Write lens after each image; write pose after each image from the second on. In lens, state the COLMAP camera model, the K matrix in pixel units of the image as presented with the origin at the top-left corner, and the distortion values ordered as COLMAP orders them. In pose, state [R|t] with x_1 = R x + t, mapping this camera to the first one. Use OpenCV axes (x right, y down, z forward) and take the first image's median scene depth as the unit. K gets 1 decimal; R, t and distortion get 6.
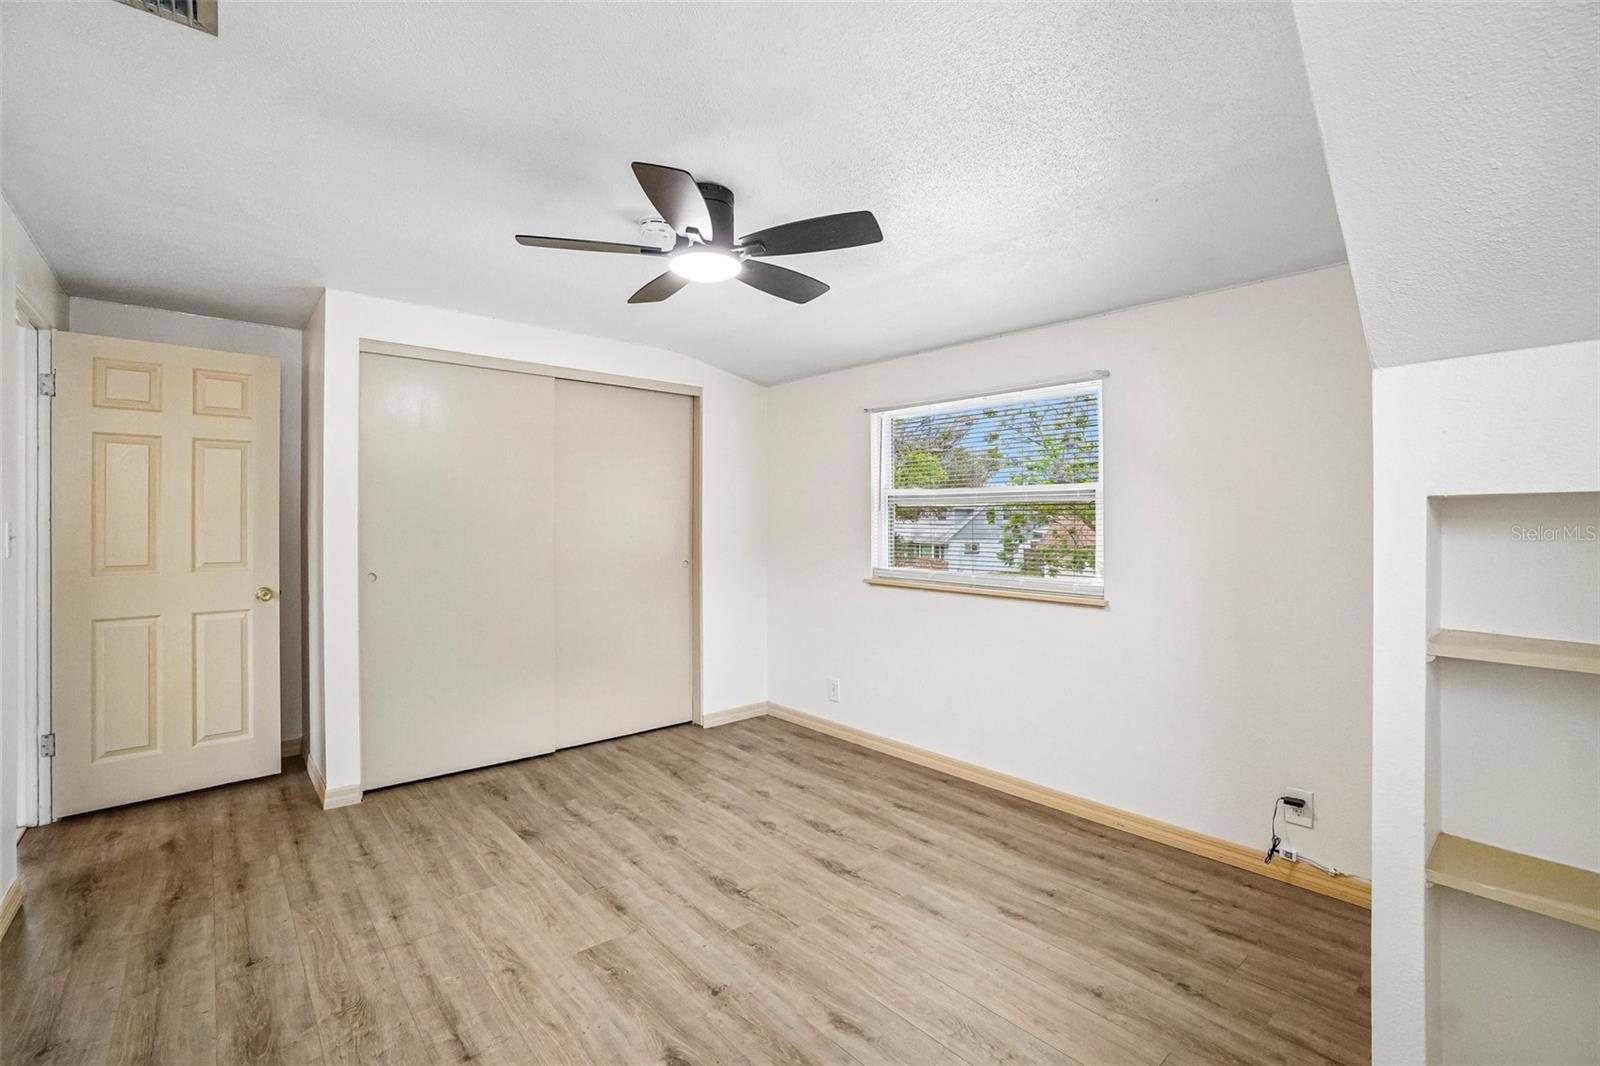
lens RADIAL K [[709.2, 0, 800.9], [0, 709.2, 521.5], [0, 0, 1]] dist [-0.064797, 0.025472]
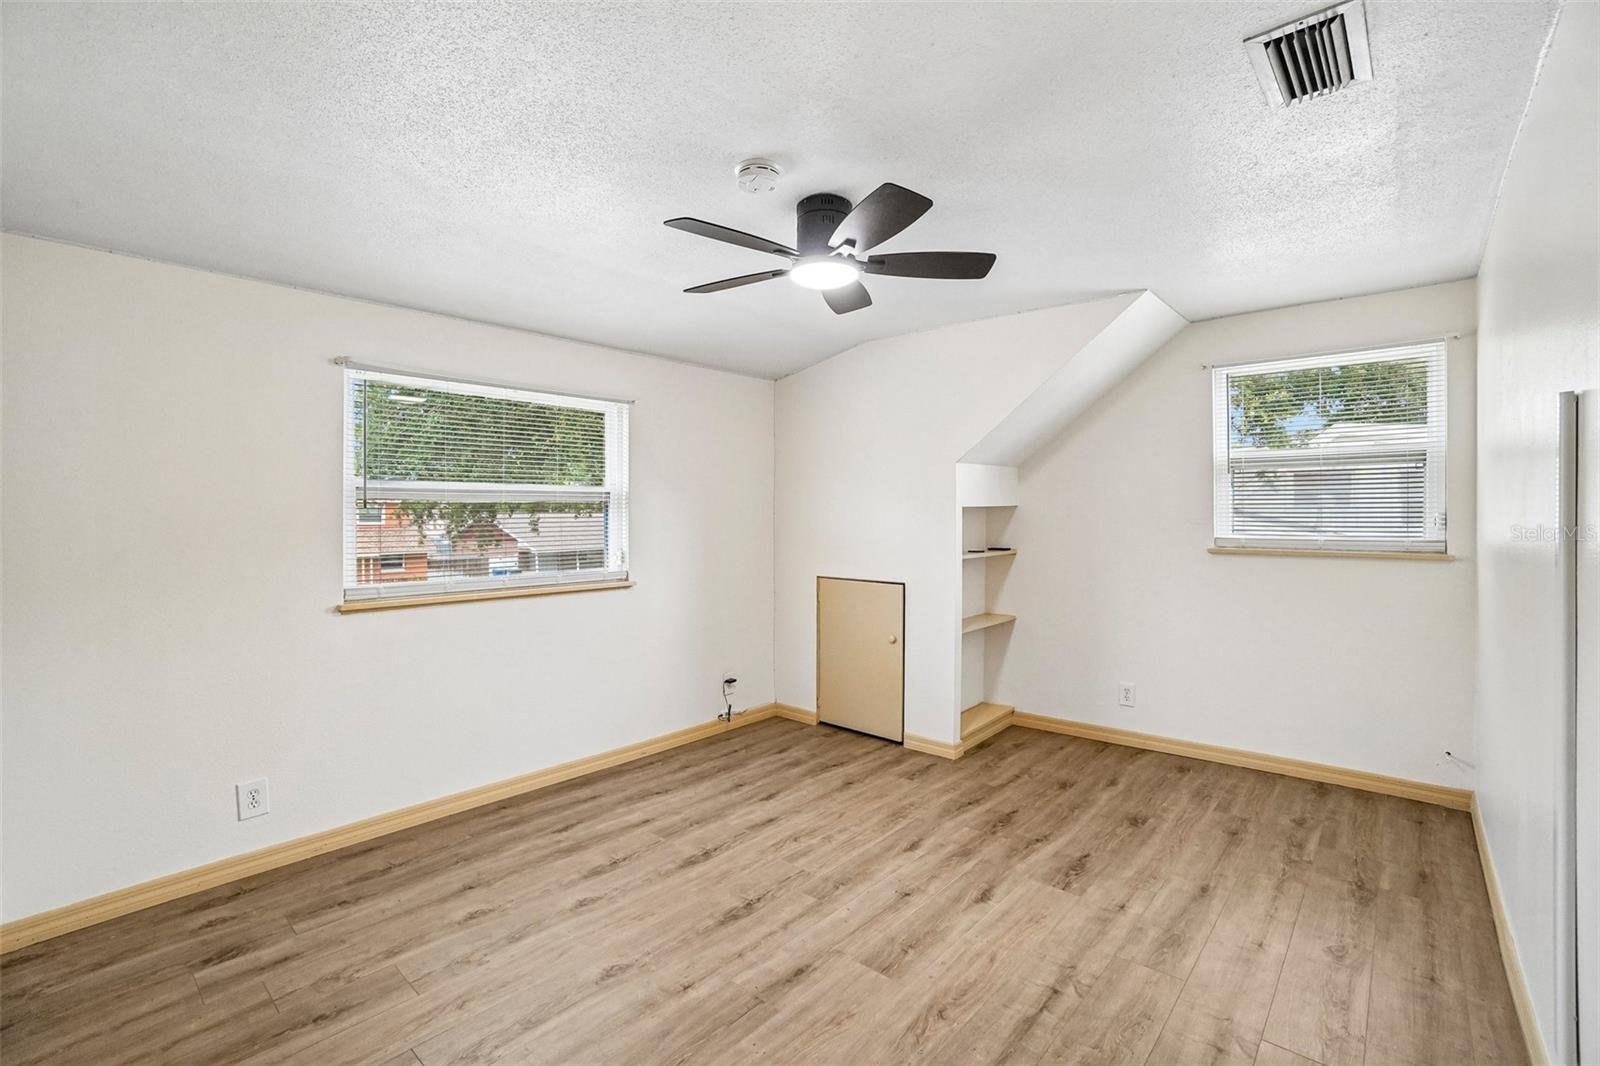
lens RADIAL K [[709.2, 0, 800.9], [0, 709.2, 521.5], [0, 0, 1]] dist [-0.064797, 0.025472]
pose [[-0.121045, -0.012842, 0.992564, -0.935369], [0.010785, 0.999840, 0.014252, -0.010489], [-0.992588, 0.012430, -0.120887, 0.927478]]
